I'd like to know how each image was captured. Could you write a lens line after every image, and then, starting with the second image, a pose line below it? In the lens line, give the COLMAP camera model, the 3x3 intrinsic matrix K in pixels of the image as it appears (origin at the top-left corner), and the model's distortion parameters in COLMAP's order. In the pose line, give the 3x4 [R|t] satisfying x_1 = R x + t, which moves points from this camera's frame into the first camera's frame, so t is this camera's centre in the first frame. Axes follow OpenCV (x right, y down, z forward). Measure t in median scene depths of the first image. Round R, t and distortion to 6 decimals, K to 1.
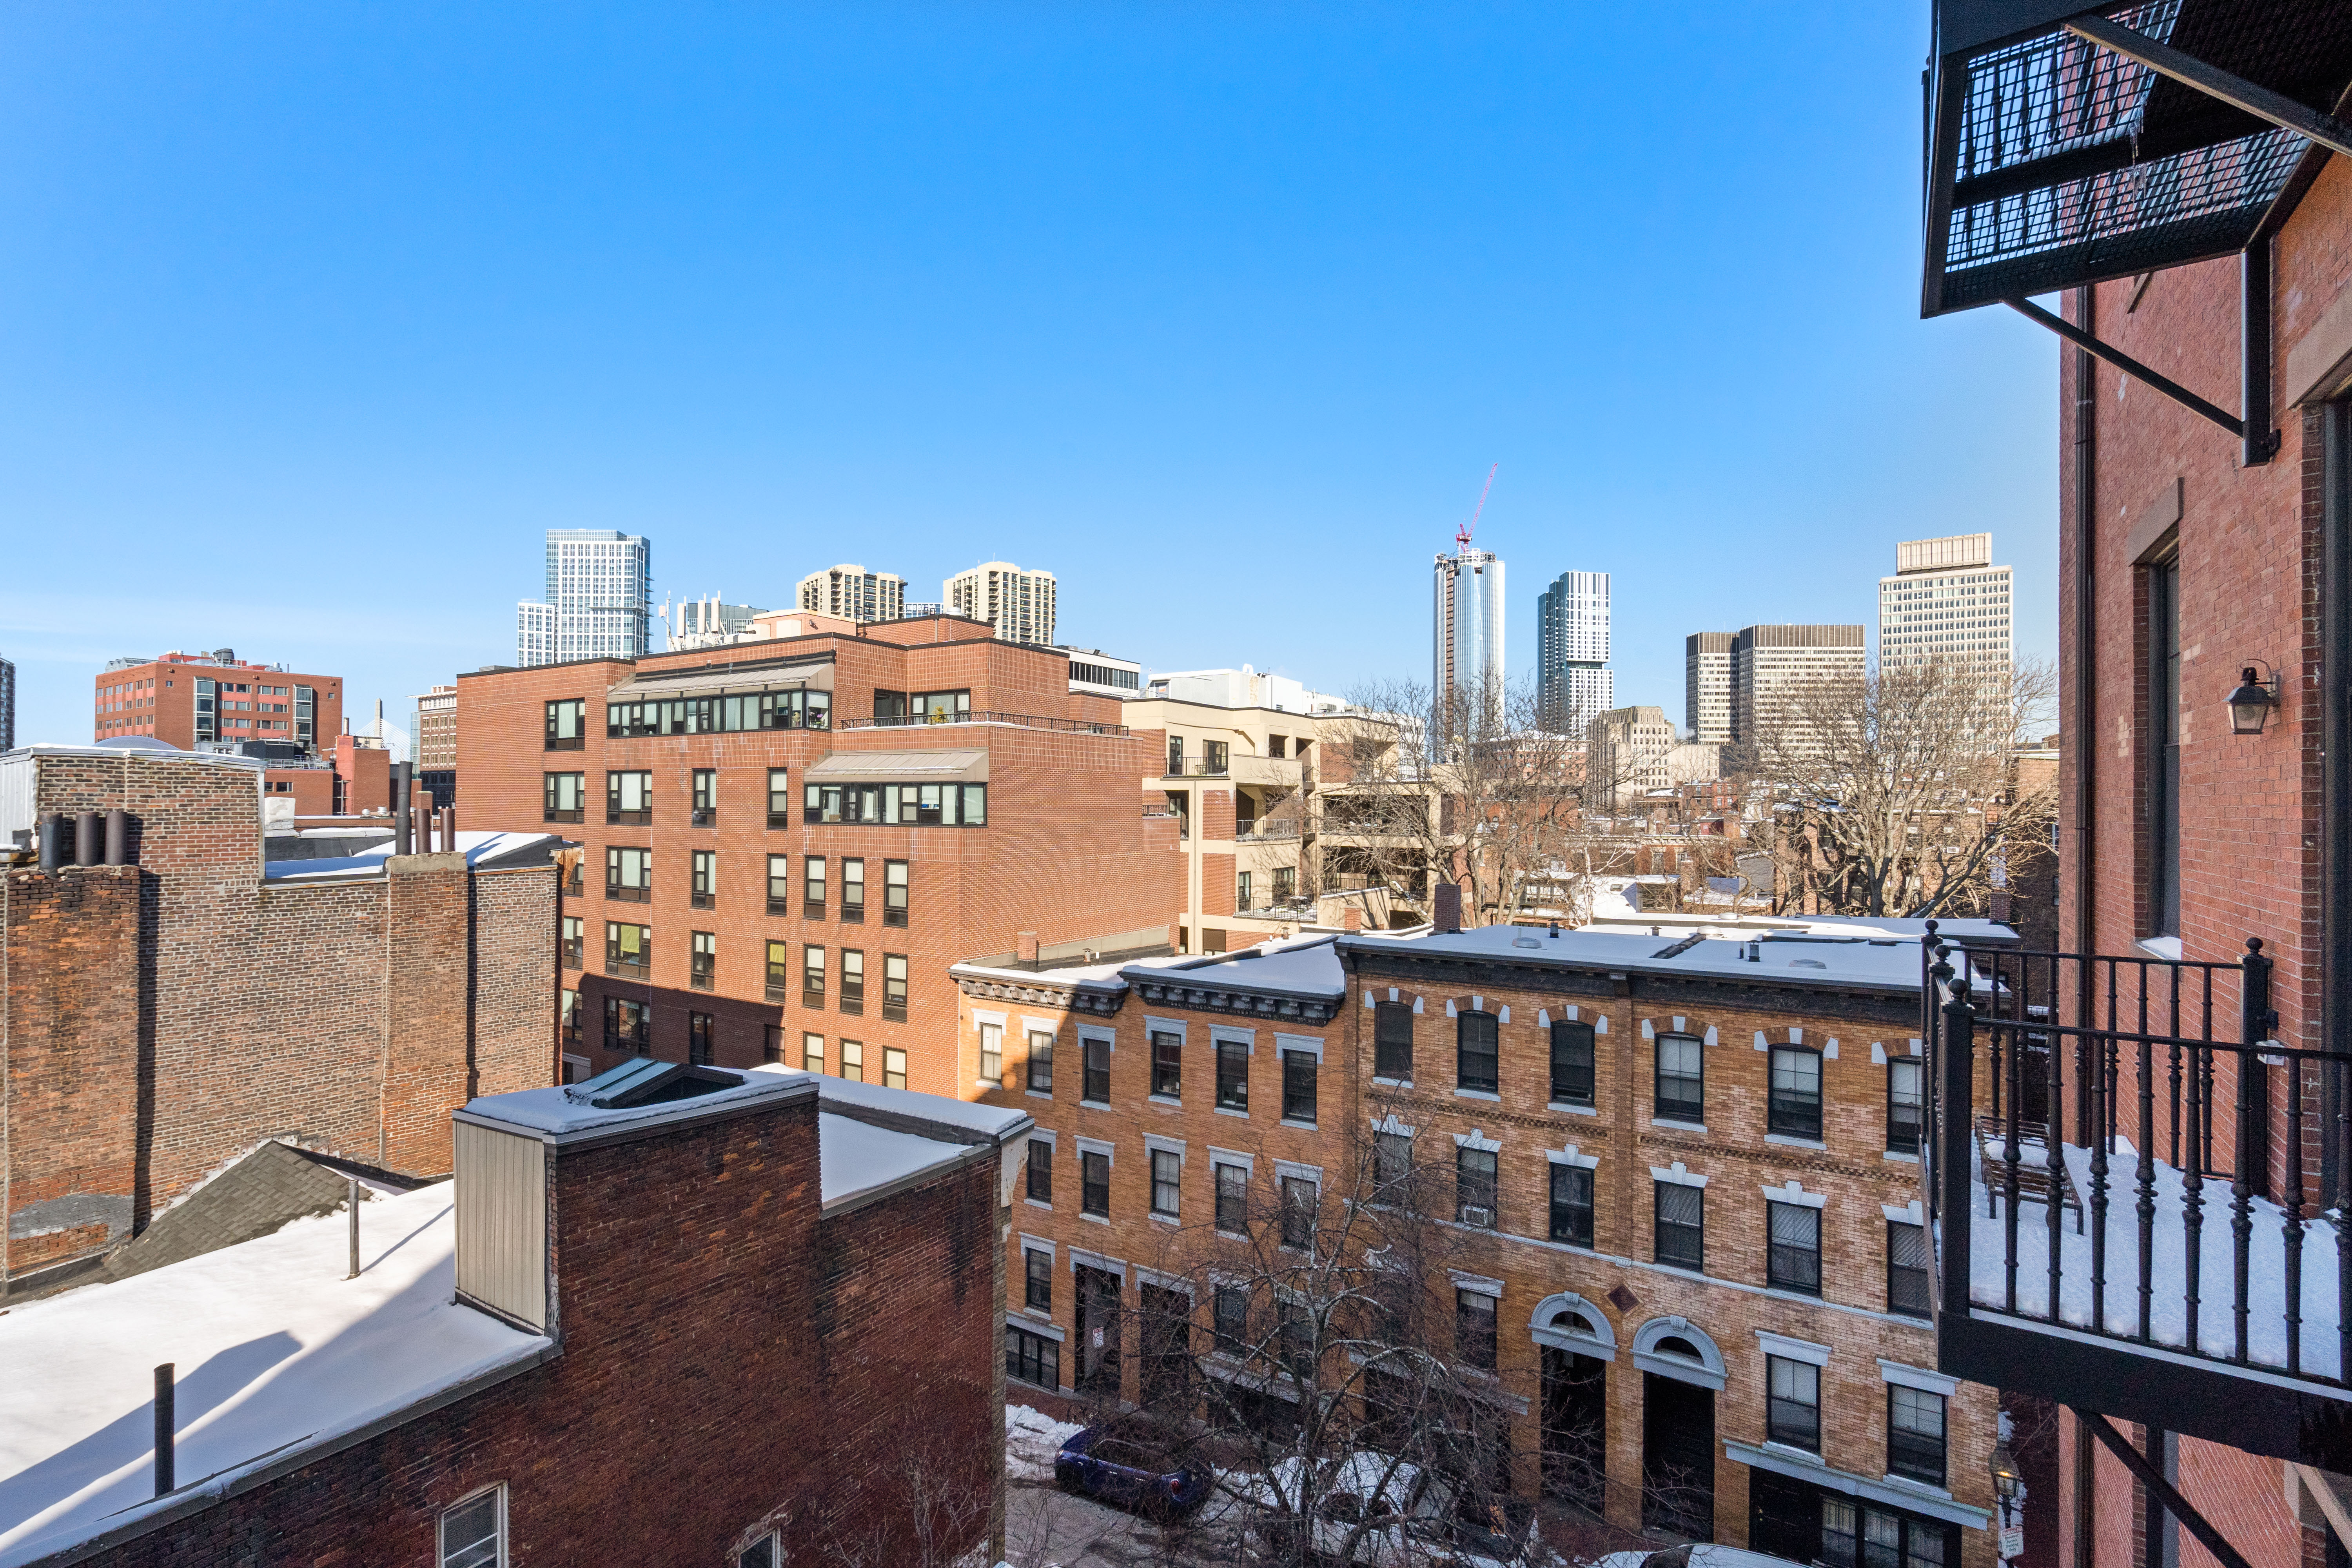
lens RADIAL K [[1071.7, 0, 1171.6], [0, 1071.7, 789.3], [0, 0, 1]] dist [-0.004549, 0.002497]
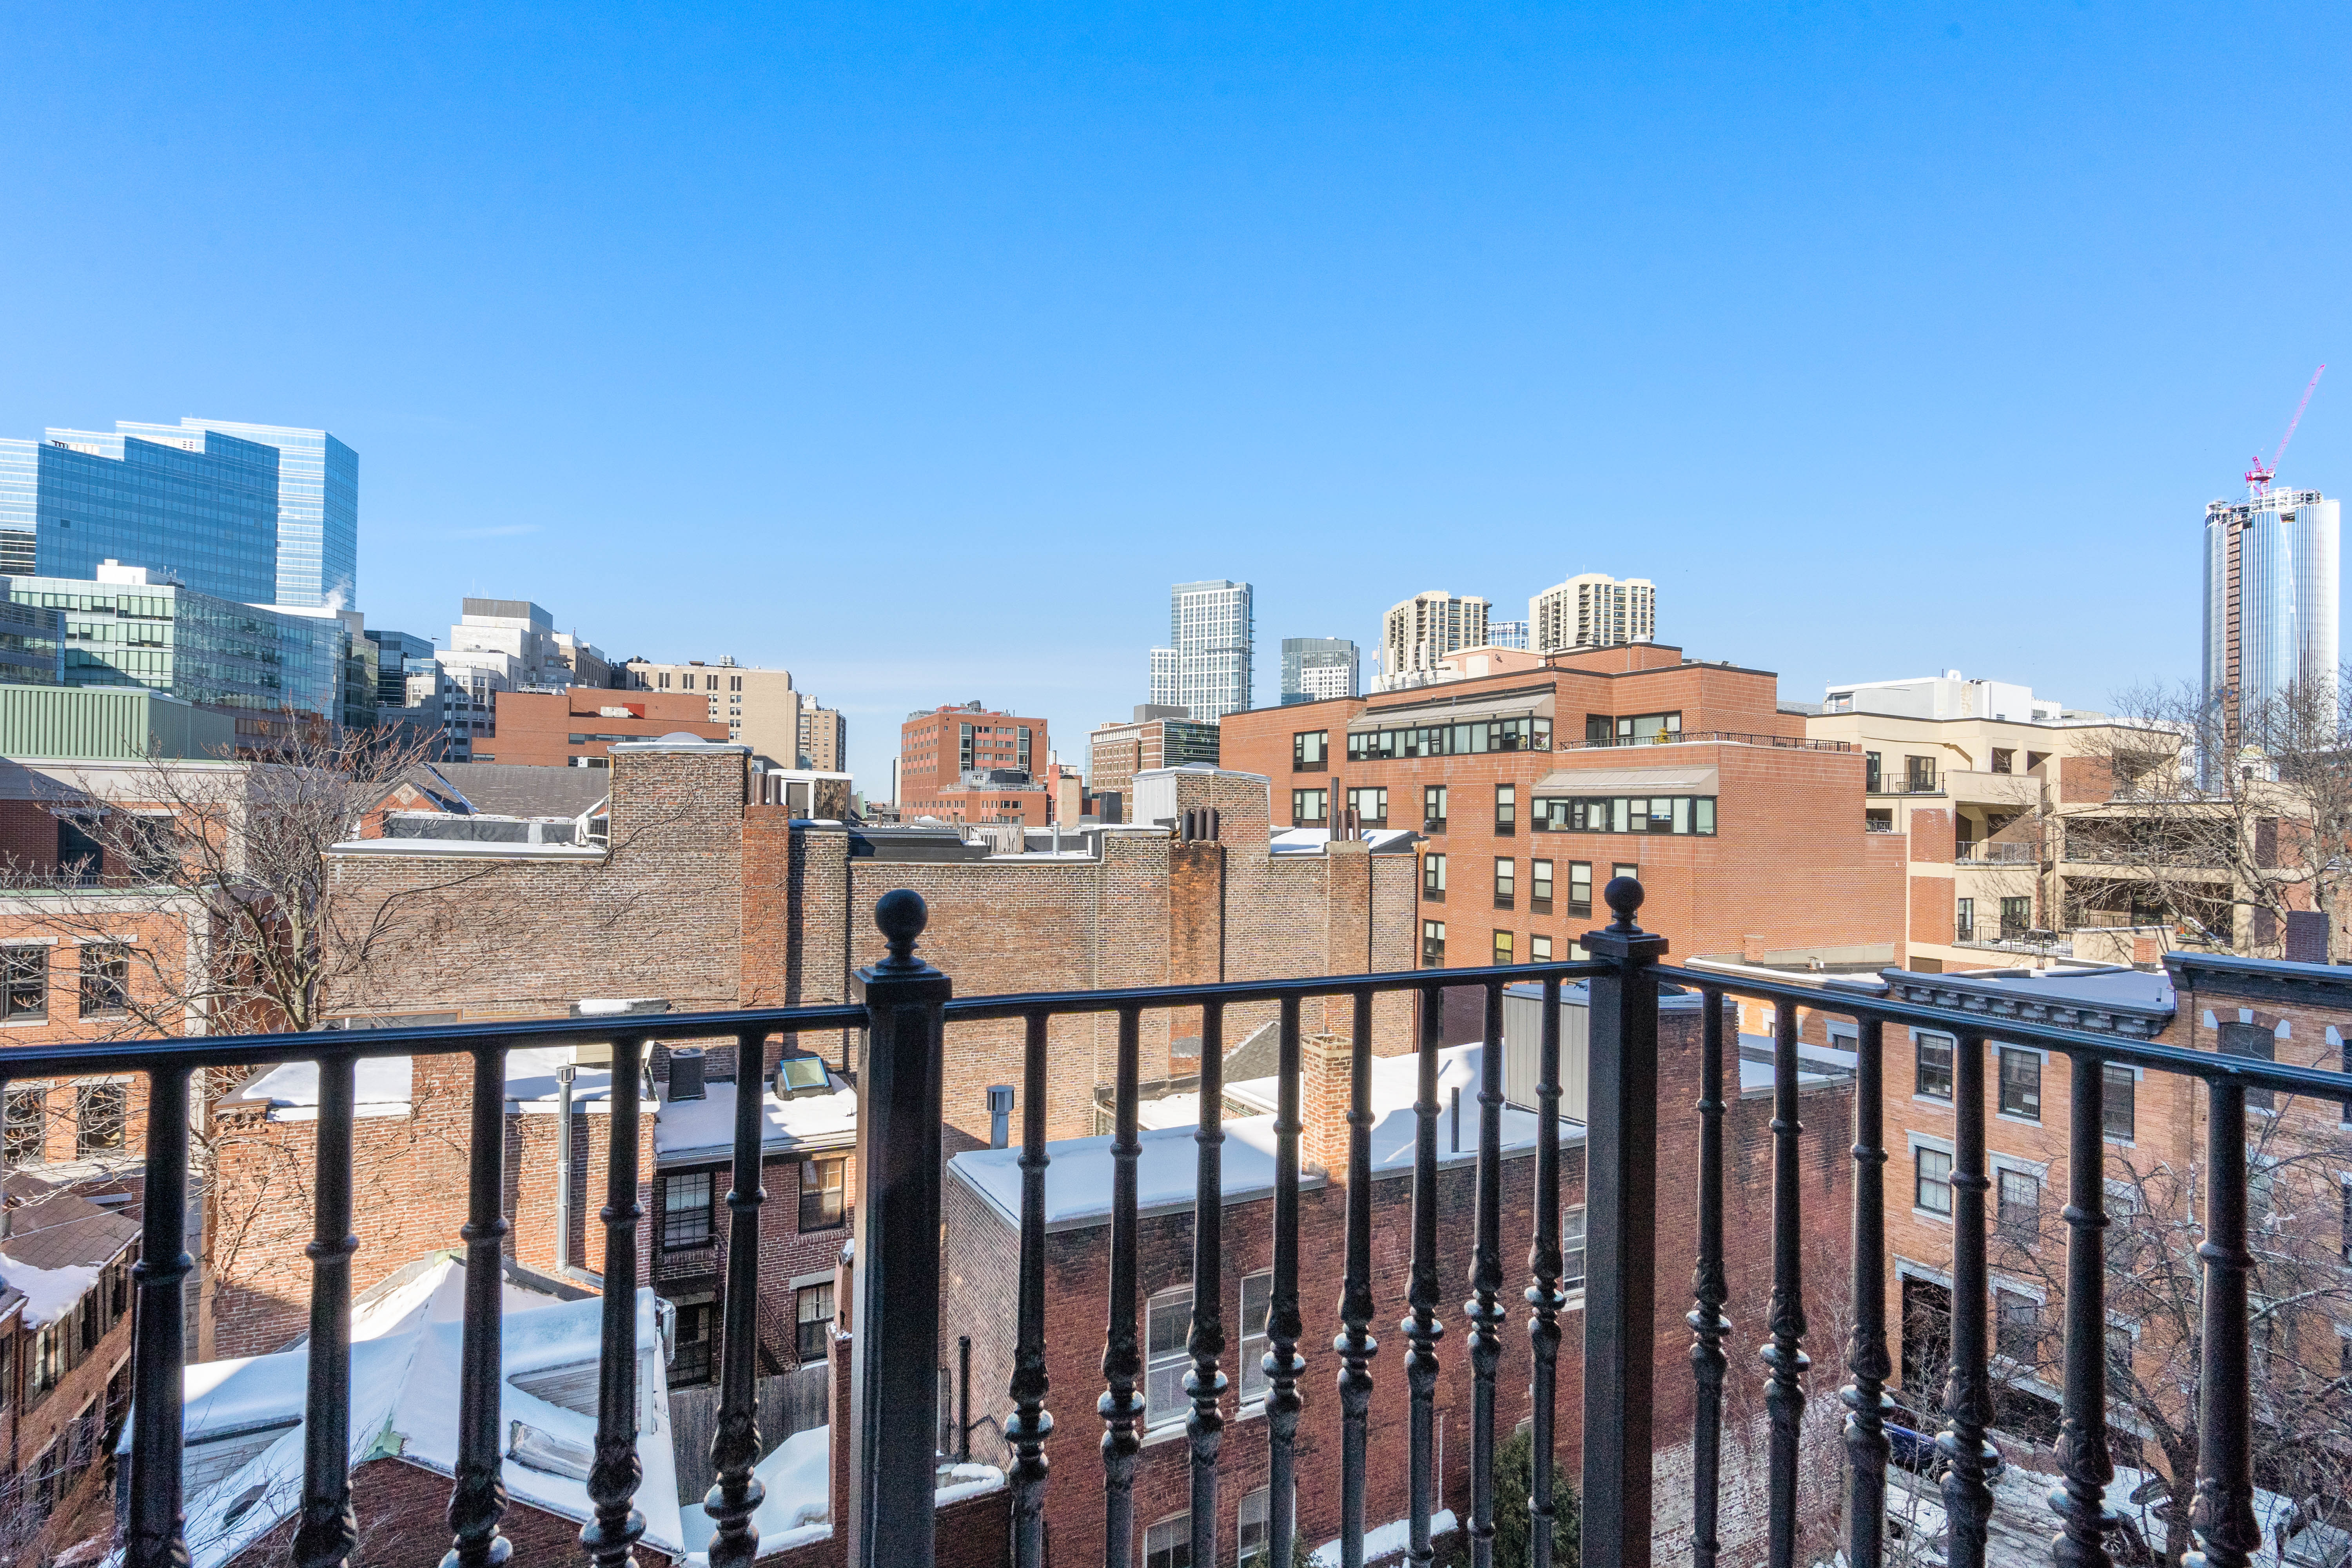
lens RADIAL K [[1071.7, 0, 1166.4], [0, 1071.7, 803.1], [0, 0, 1]] dist [-0.004549, 0.002497]
pose [[0.863828, 0.004512, -0.503767, -0.090887], [-0.008495, 0.999948, -0.005611, 0.009927], [0.503715, 0.009126, 0.863822, -0.194826]]
